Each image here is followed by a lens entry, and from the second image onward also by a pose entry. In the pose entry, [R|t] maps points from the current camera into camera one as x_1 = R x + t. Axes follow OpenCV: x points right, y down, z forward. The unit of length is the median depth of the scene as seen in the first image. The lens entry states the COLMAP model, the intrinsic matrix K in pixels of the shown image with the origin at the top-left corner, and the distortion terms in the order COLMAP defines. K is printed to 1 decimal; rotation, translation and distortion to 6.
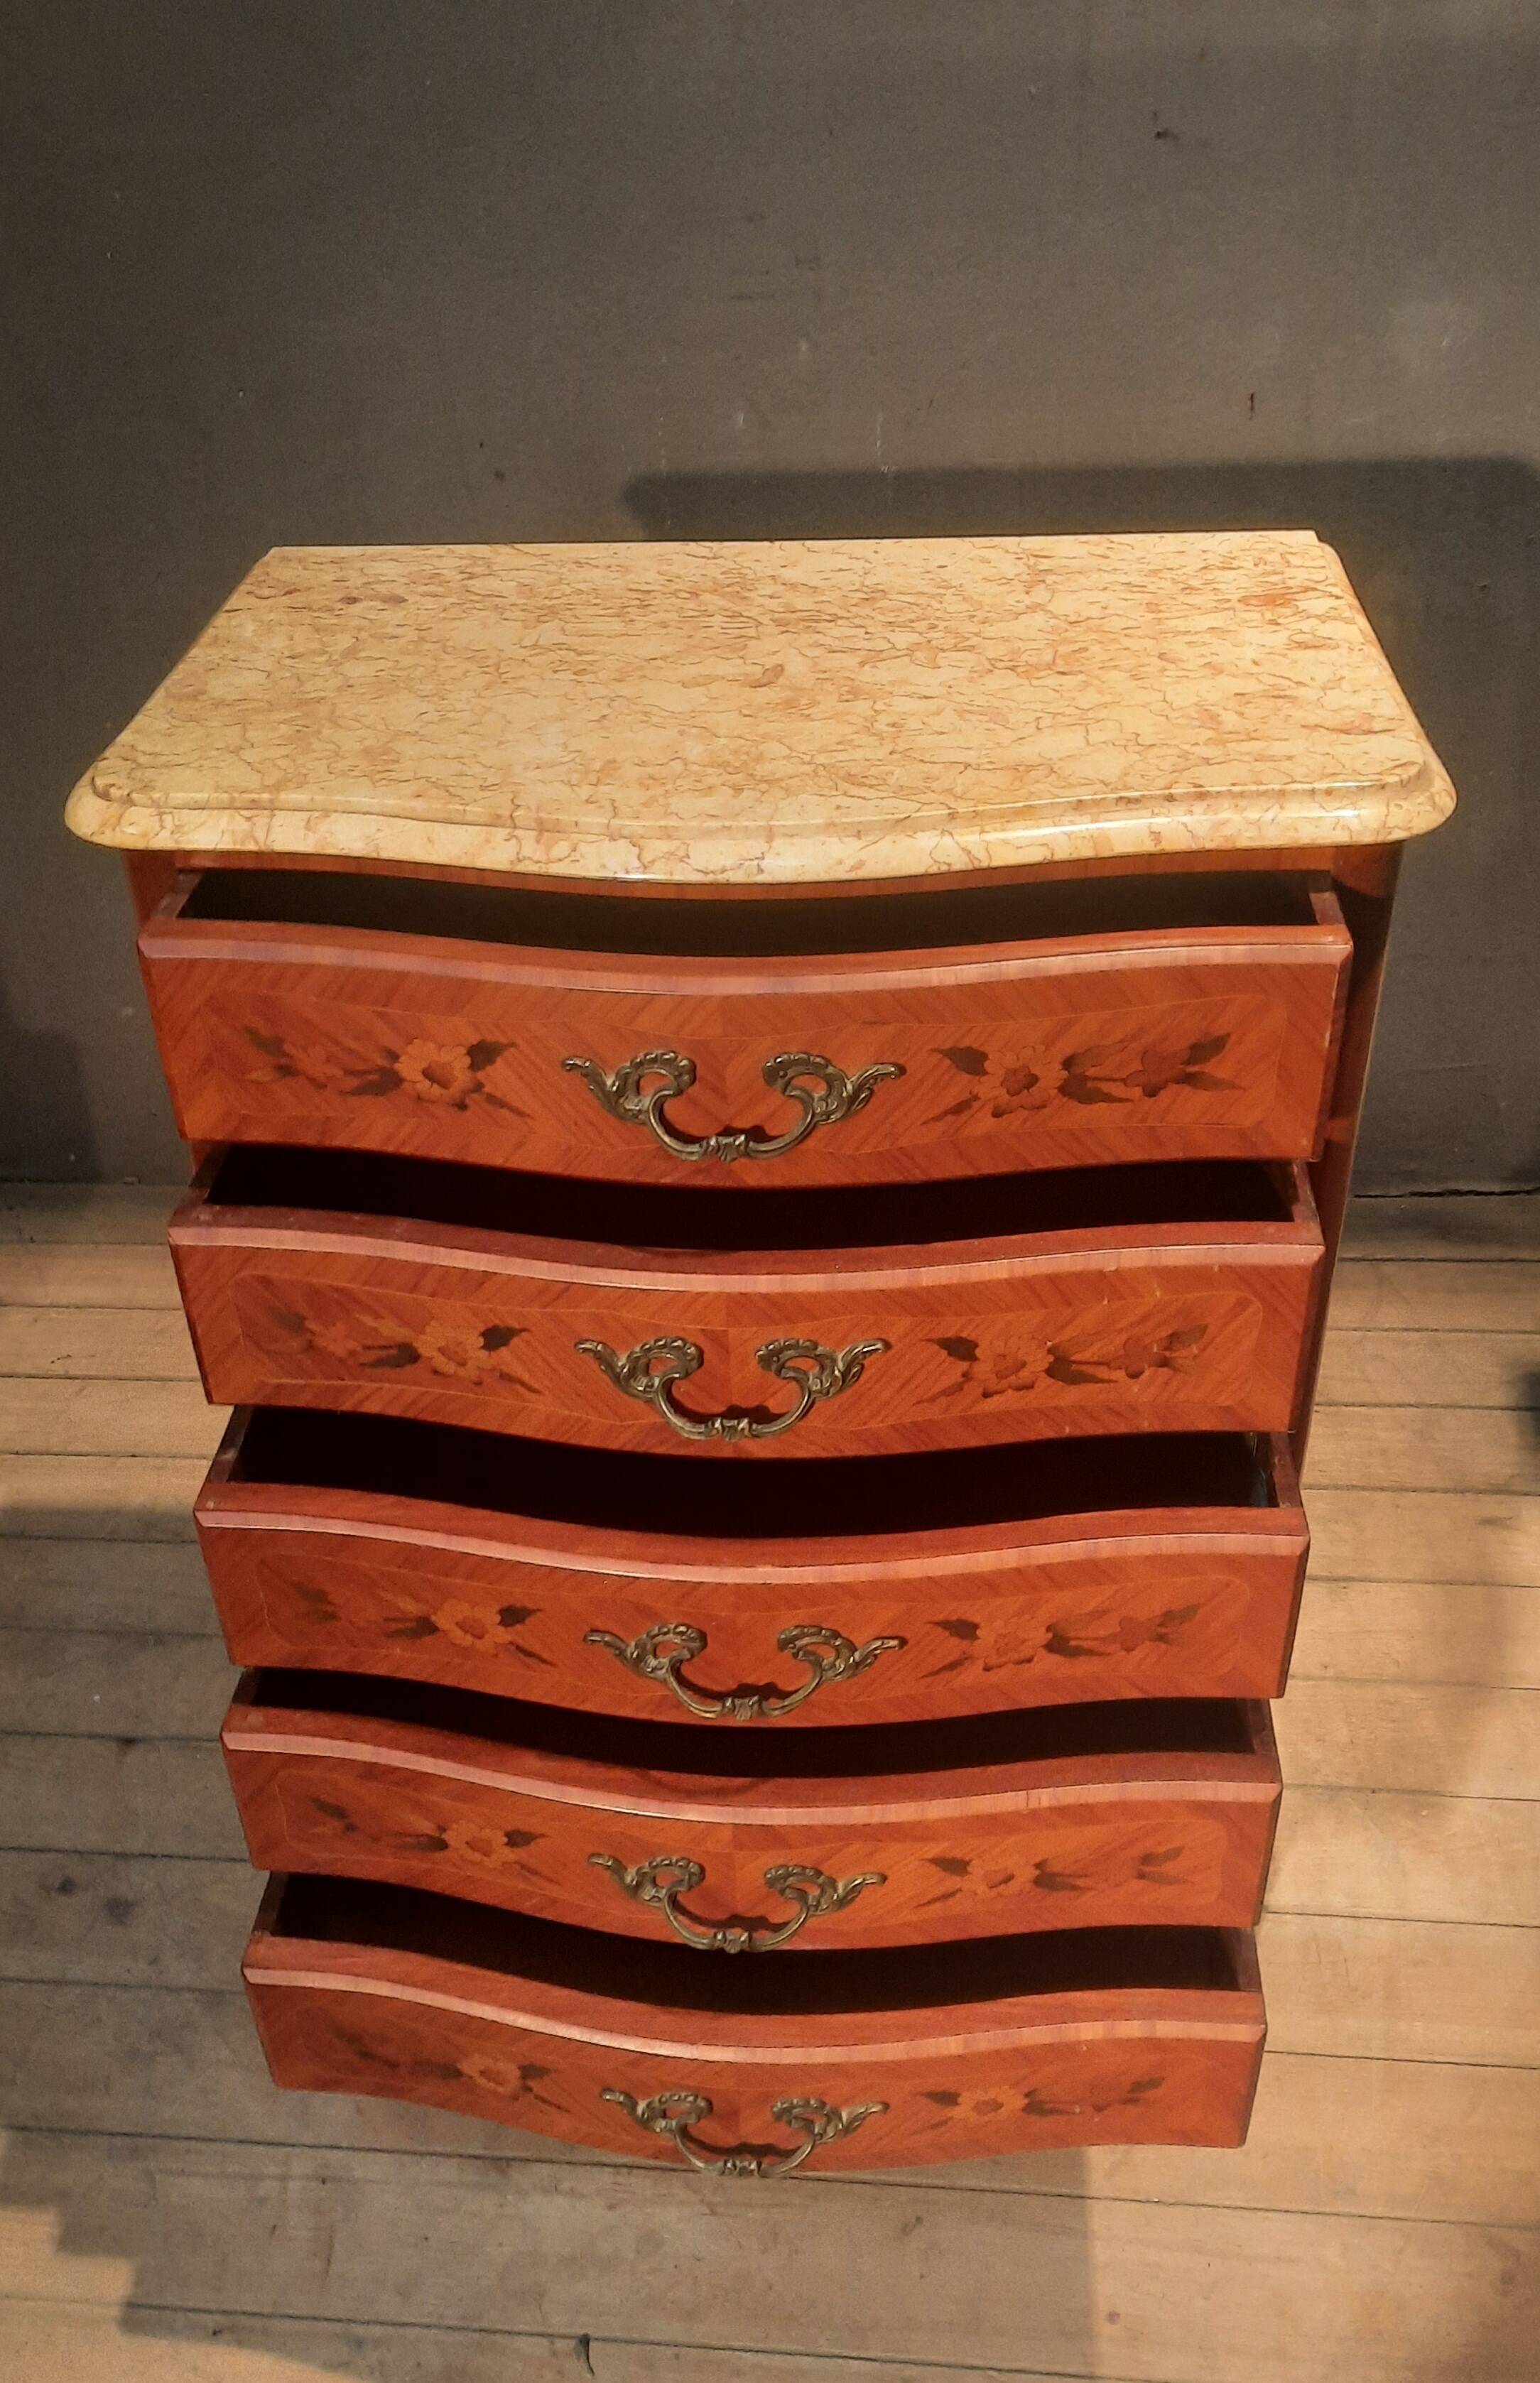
lens RADIAL K [[1922.1, 0, 810.5], [0, 1922.1, 1188.0], [0, 0, 1]] dist [0.038222, -0.006892]
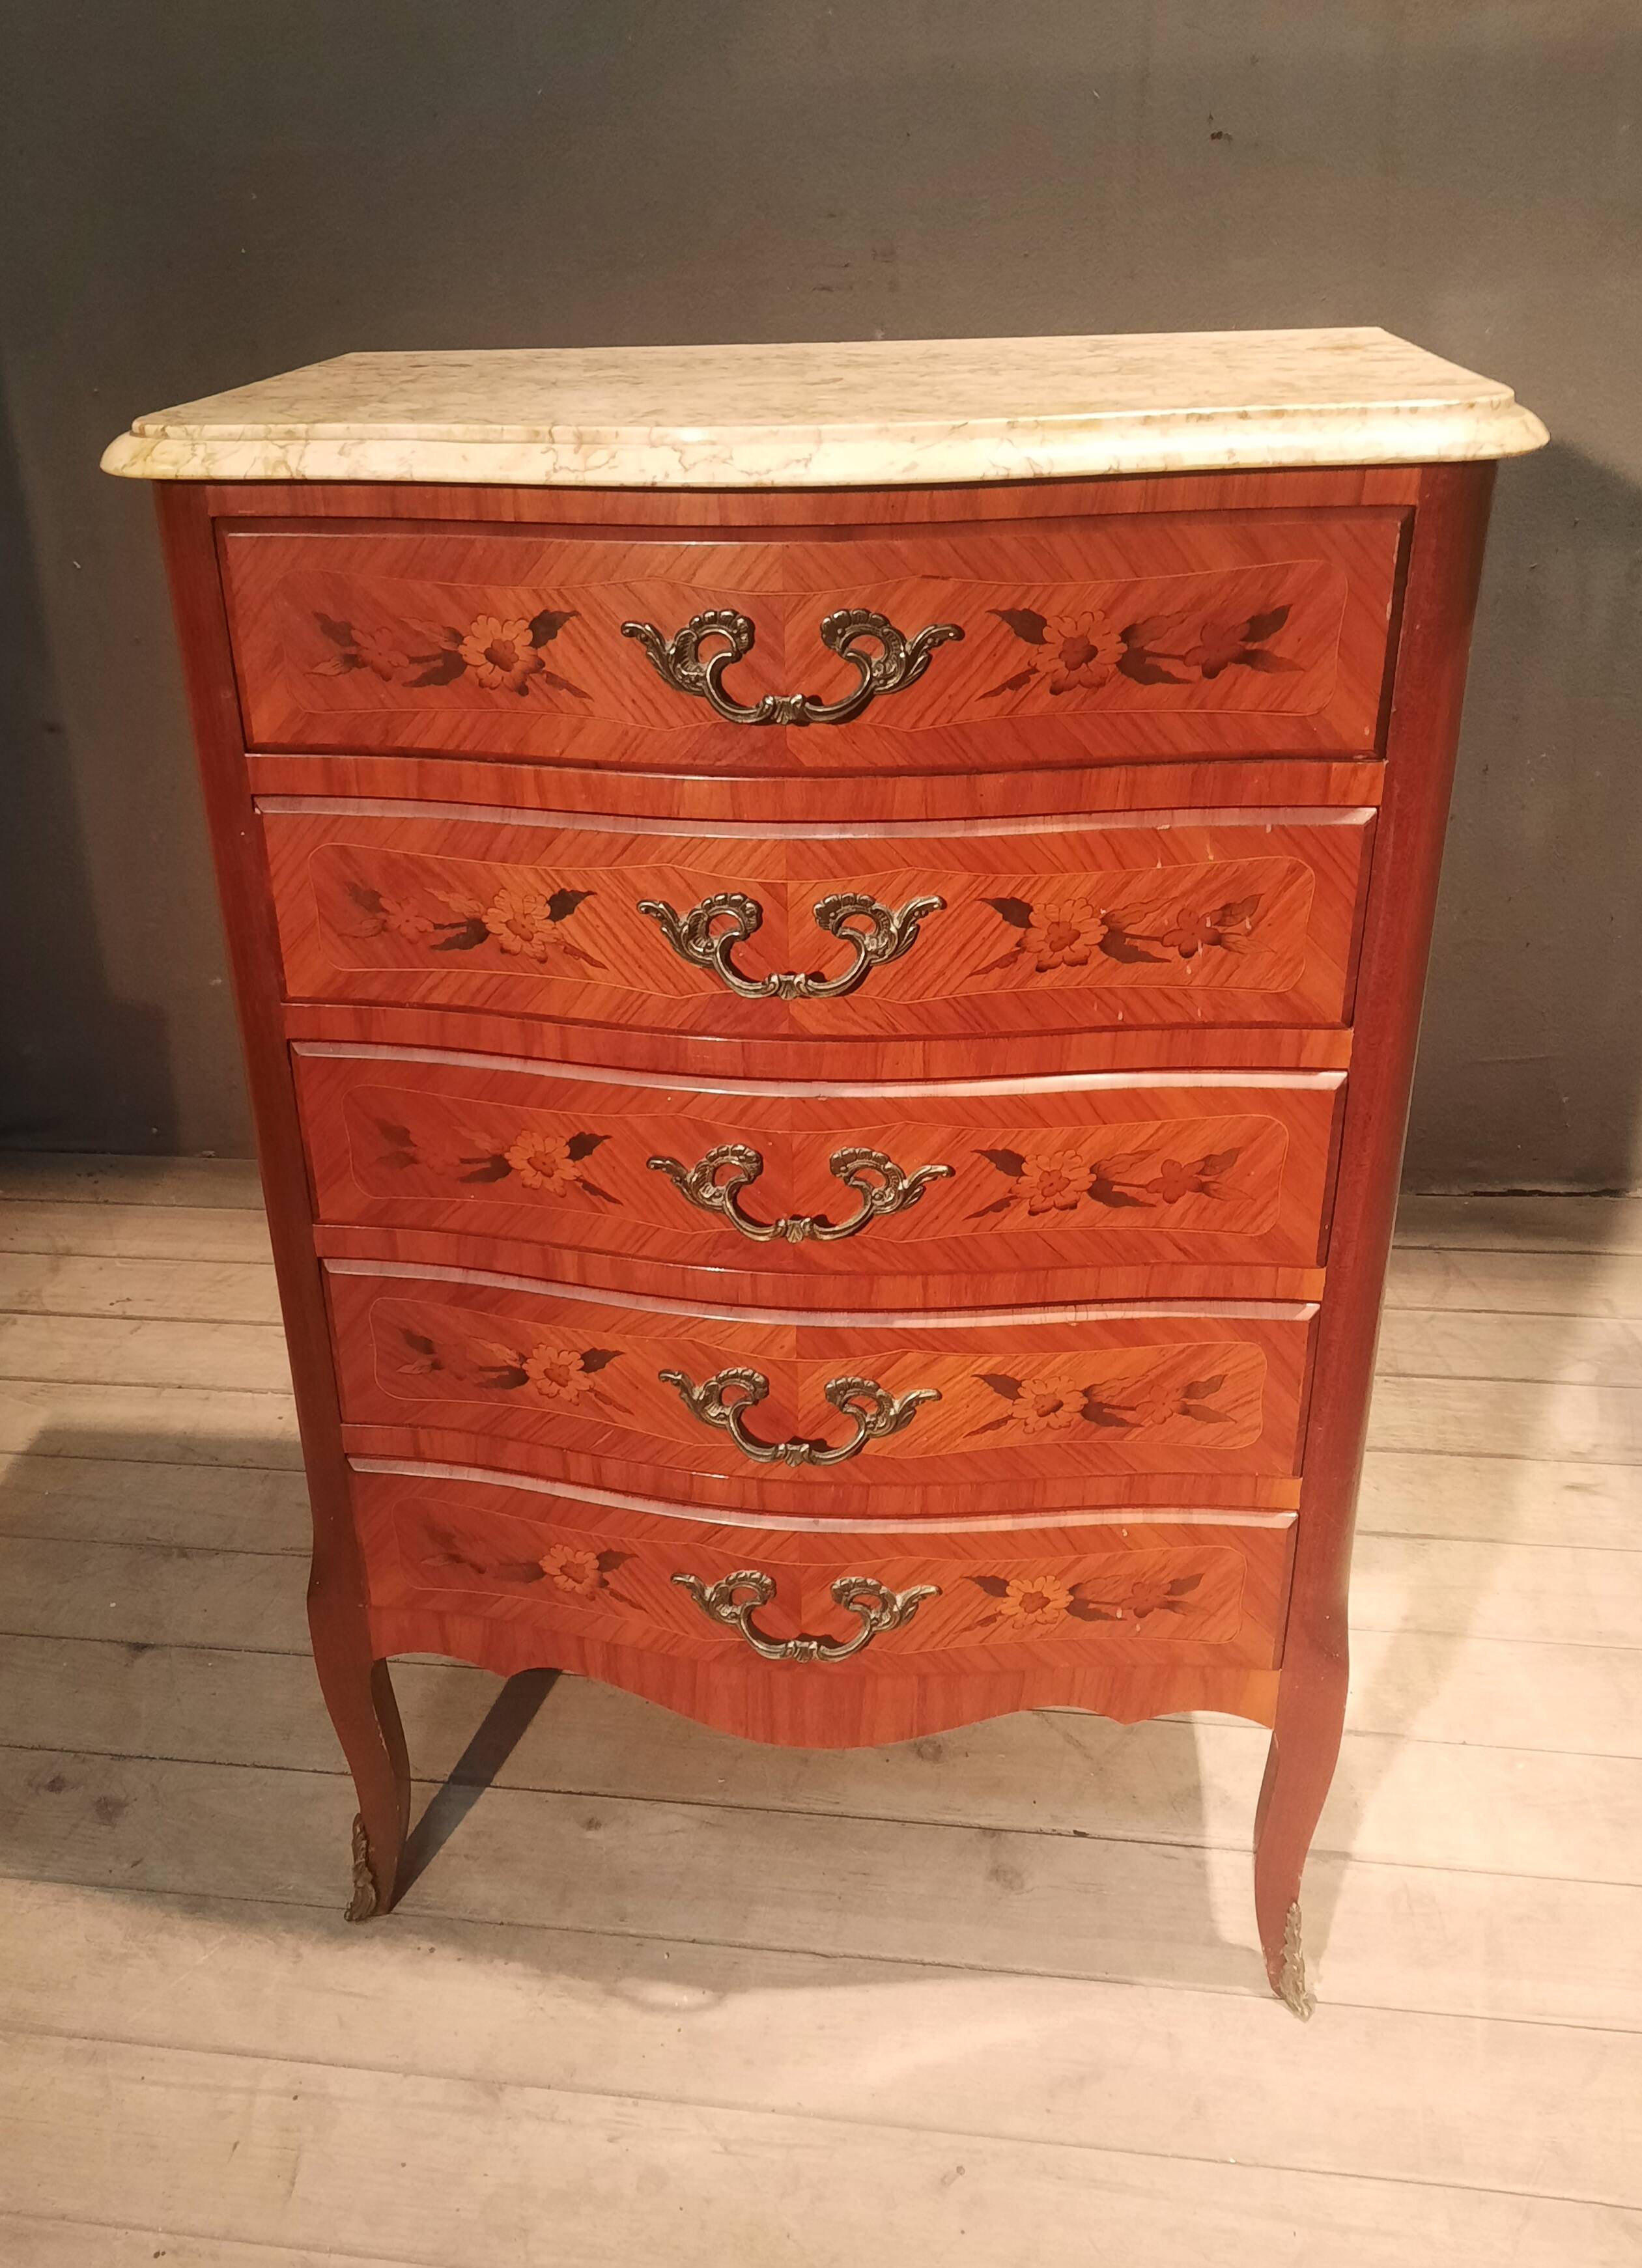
lens RADIAL K [[1788.6, 0, 811.7], [0, 1788.6, 1080.9], [0, 0, 1]] dist [0.042272, -0.021914]
pose [[0.998934, 0.021469, -0.040871, 0.014896], [-0.027512, 0.987756, -0.153561, 0.214539], [0.037073, 0.154522, 0.987294, 0.140108]]
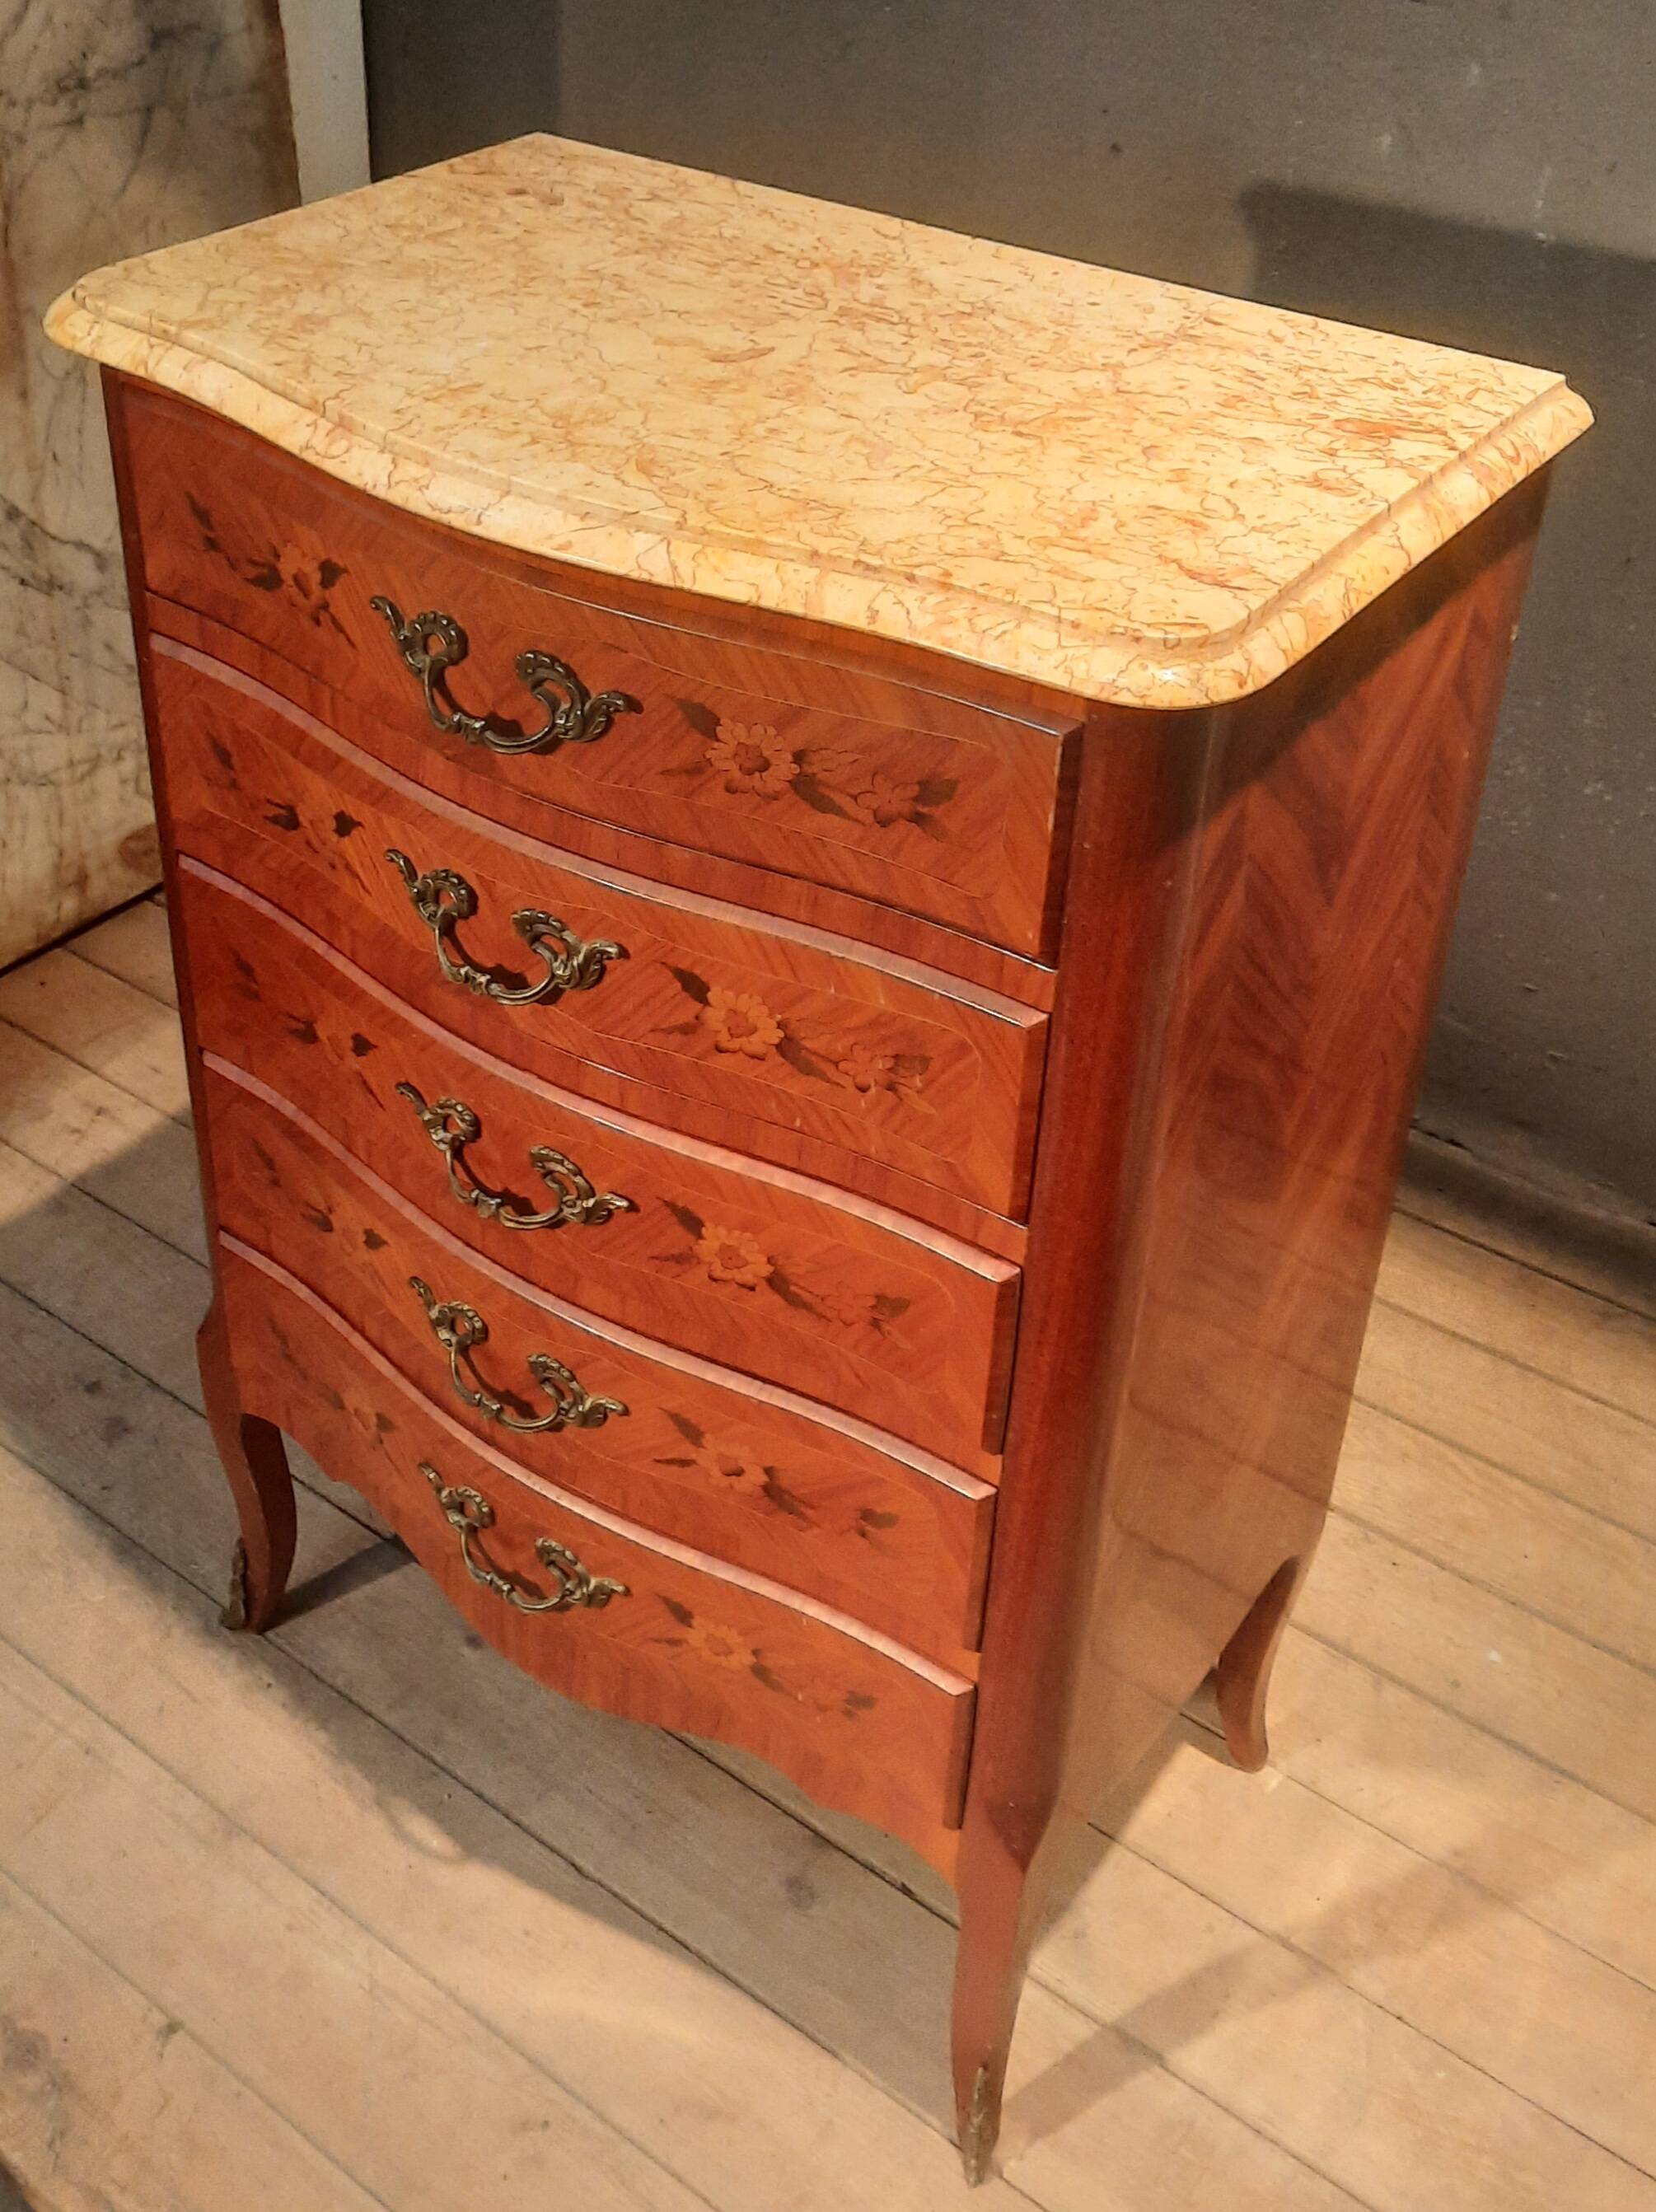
lens RADIAL K [[2304.5, 0, 878.5], [0, 2304.5, 930.4], [0, 0, 1]] dist [0.030540, 0.000000]
pose [[0.846543, 0.341840, -0.408057, 0.526750], [-0.355881, 0.933508, 0.043723, -0.079626], [0.395871, 0.108206, 0.911909, 0.070425]]
